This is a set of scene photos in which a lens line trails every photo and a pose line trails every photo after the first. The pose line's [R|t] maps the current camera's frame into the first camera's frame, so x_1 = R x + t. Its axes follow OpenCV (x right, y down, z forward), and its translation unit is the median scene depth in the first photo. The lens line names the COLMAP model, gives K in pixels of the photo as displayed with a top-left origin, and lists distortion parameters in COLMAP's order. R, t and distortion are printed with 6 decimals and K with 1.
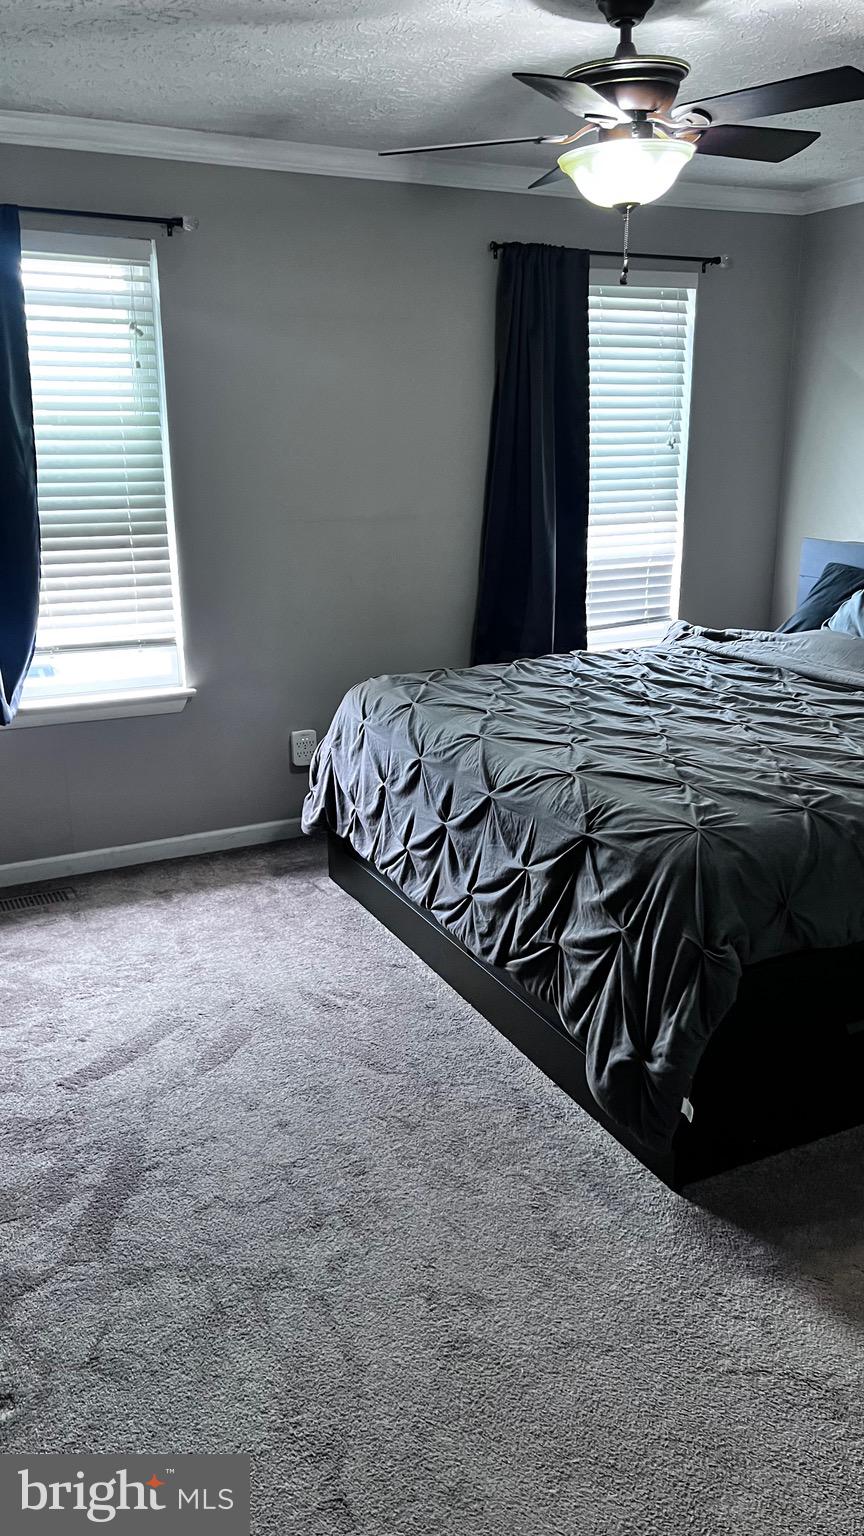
lens RADIAL K [[1166.5, 0, 432.0], [0, 1166.5, 754.0], [0, 0, 1]] dist [0.081638, -0.108615]
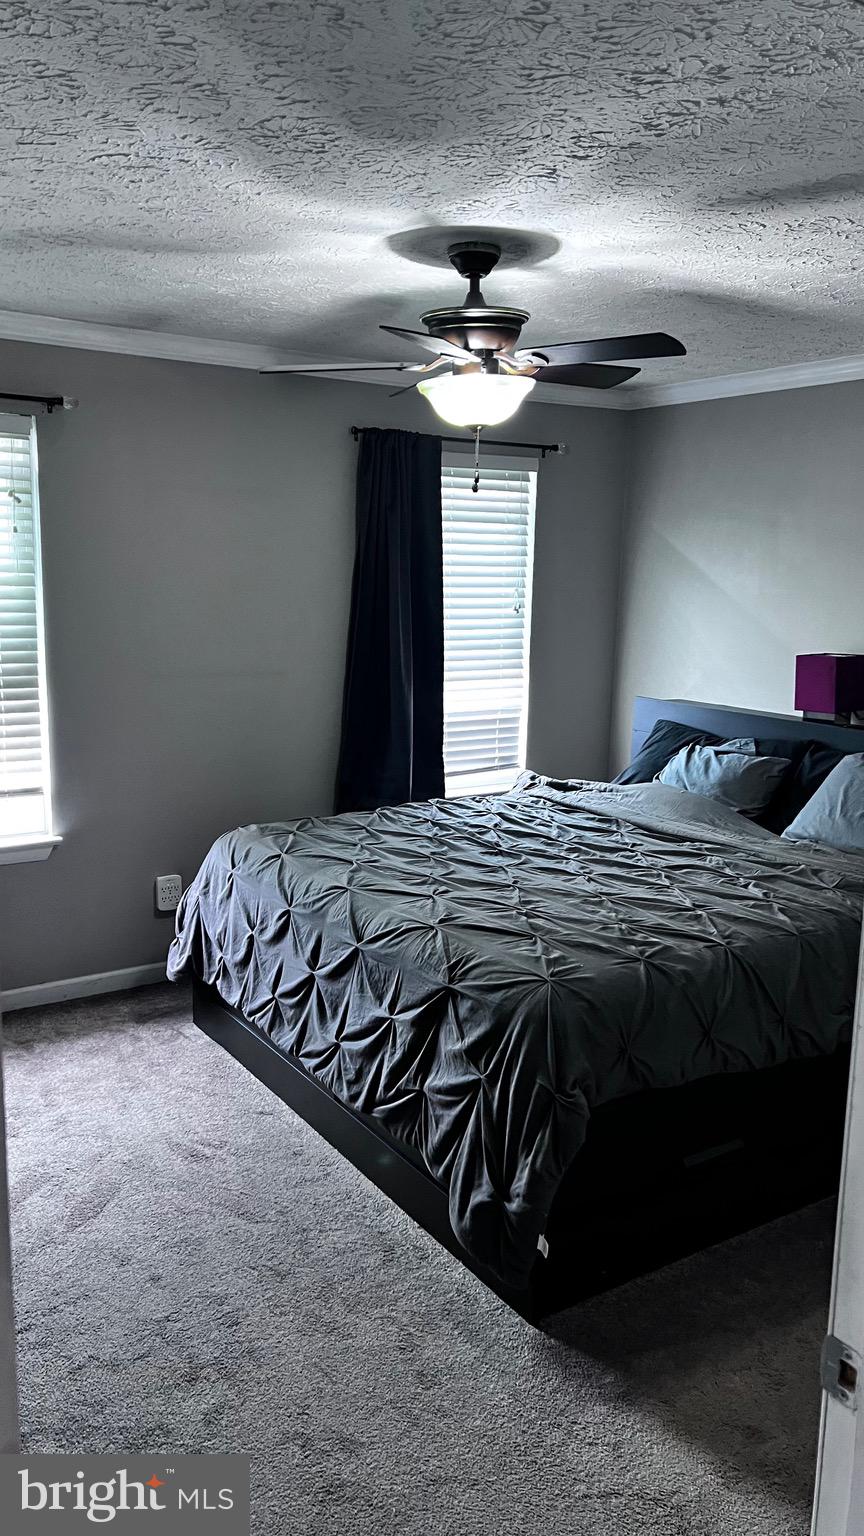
lens RADIAL K [[1166.5, 0, 428.3], [0, 1166.5, 766.2], [0, 0, 1]] dist [0.081638, -0.108615]
pose [[0.992220, 0.005246, 0.124384, -0.016414], [0.006379, 0.995657, -0.092879, -0.024383], [-0.124331, 0.092950, 0.987878, -0.065226]]
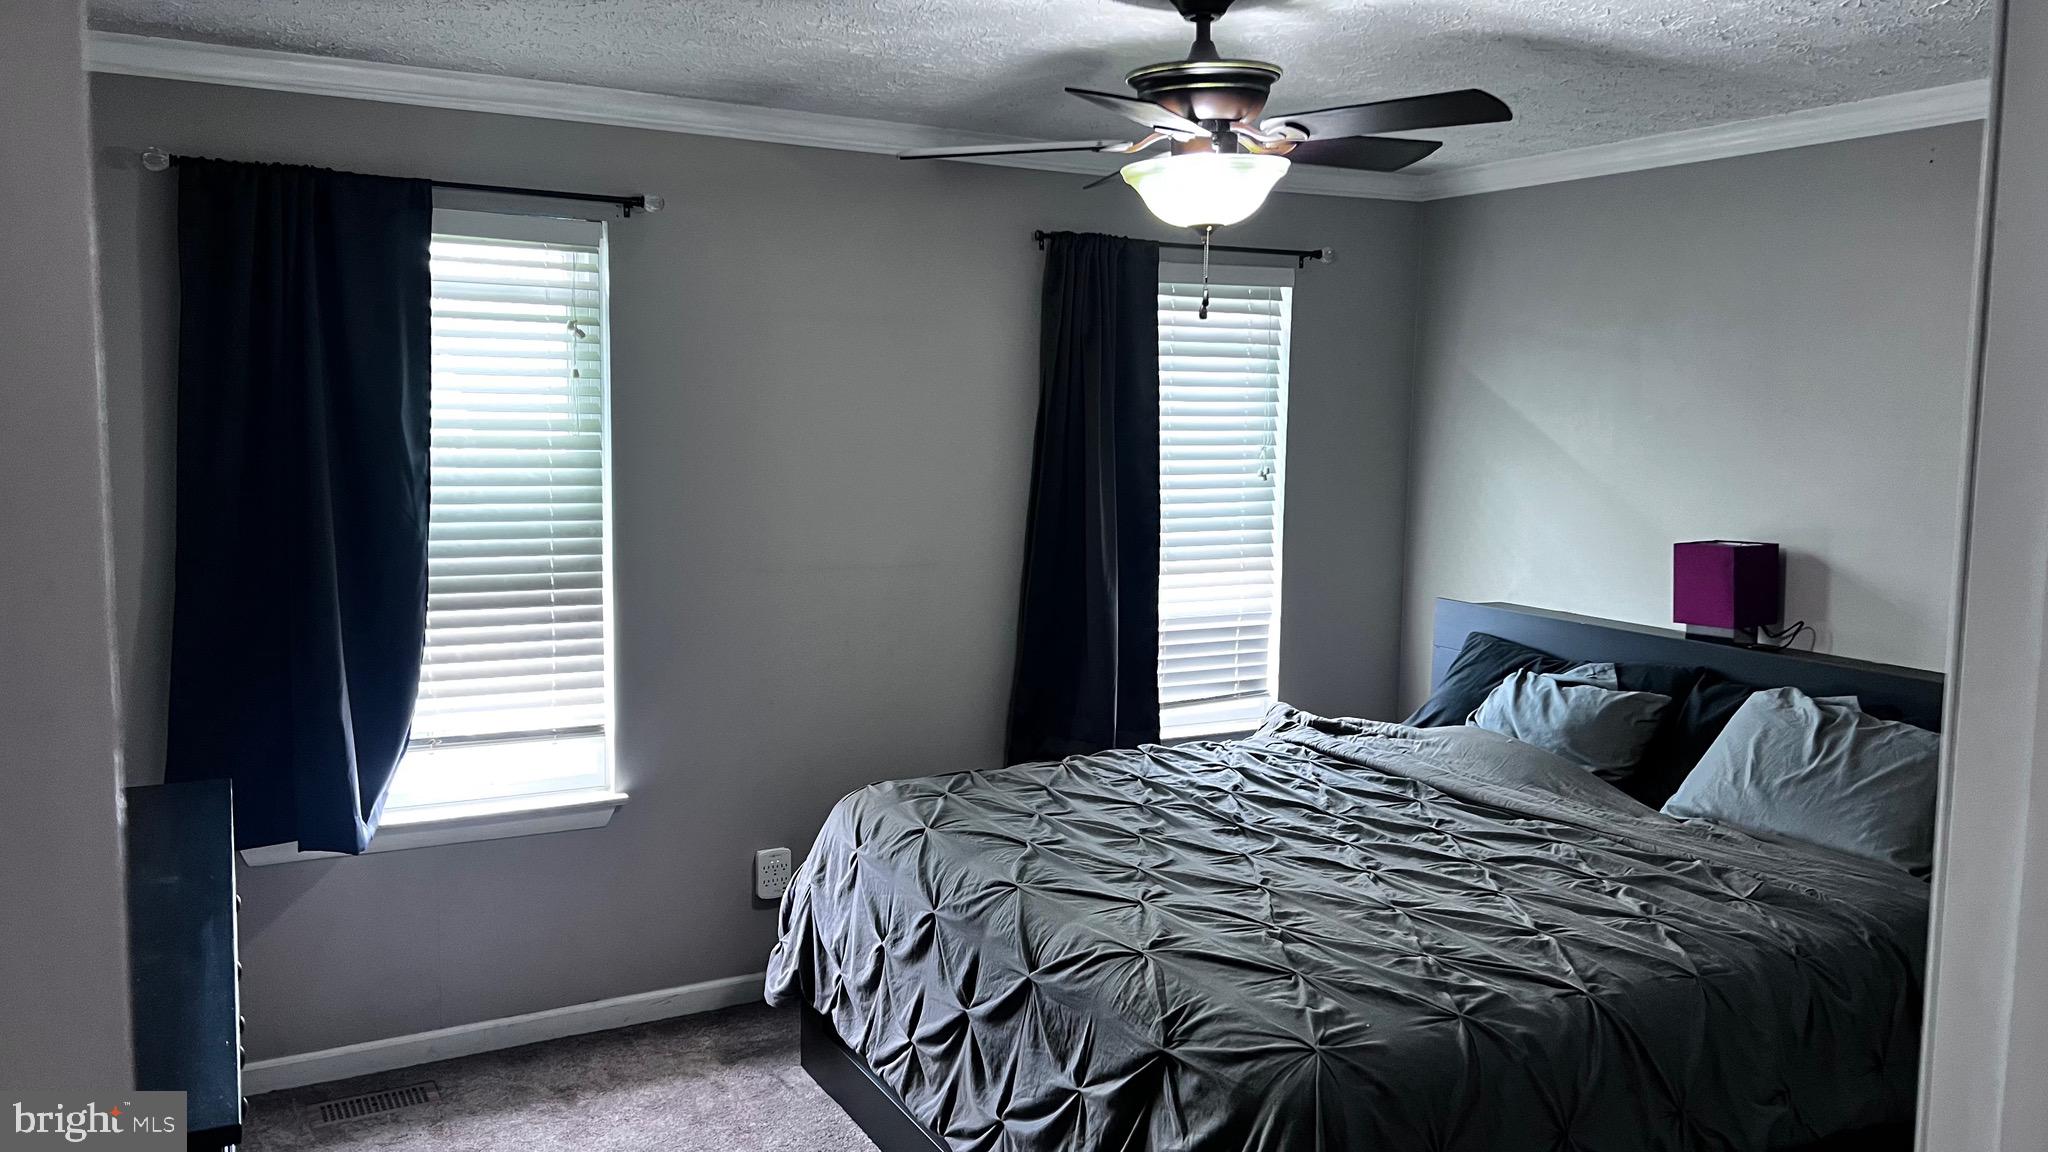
lens RADIAL K [[1555.3, 0, 1026.0], [0, 1555.3, 552.4], [0, 0, 1]] dist [0.081638, -0.108615]
pose [[0.998733, 0.017306, 0.047249, -0.002781], [-0.009098, 0.985625, -0.168702, -0.050774], [-0.049489, 0.168059, 0.984534, -0.000035]]
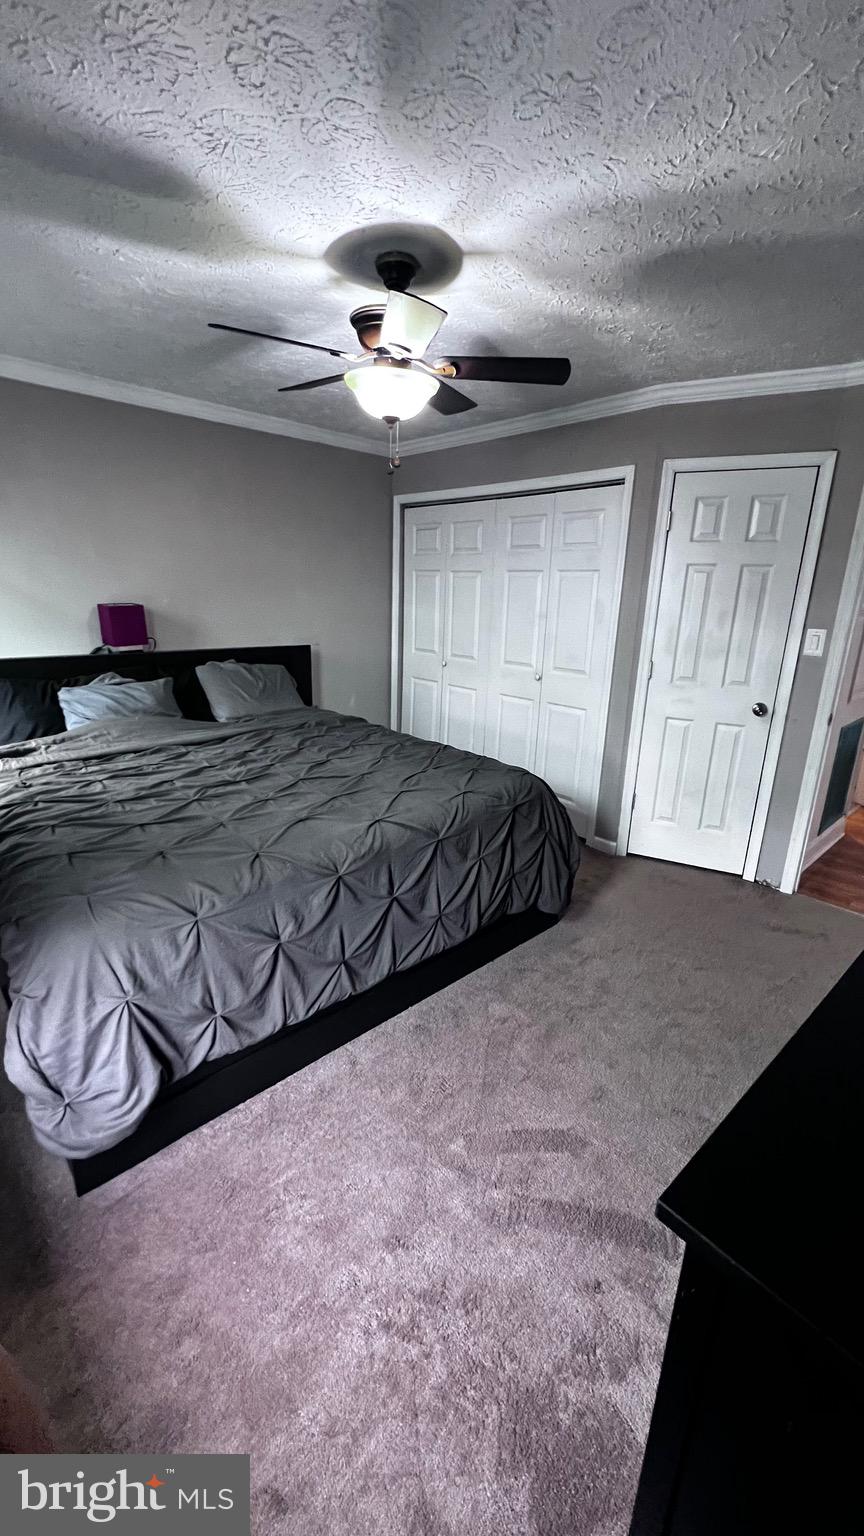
lens RADIAL K [[627.4, 0, 433.2], [0, 627.4, 769.1], [0, 0, 1]] dist [-0.019654, -0.000173]
pose [[-0.320069, -0.261614, 0.910557, -0.493236], [0.220725, 0.914076, 0.340213, -0.240115], [-0.921323, 0.309874, -0.234822, 0.952520]]
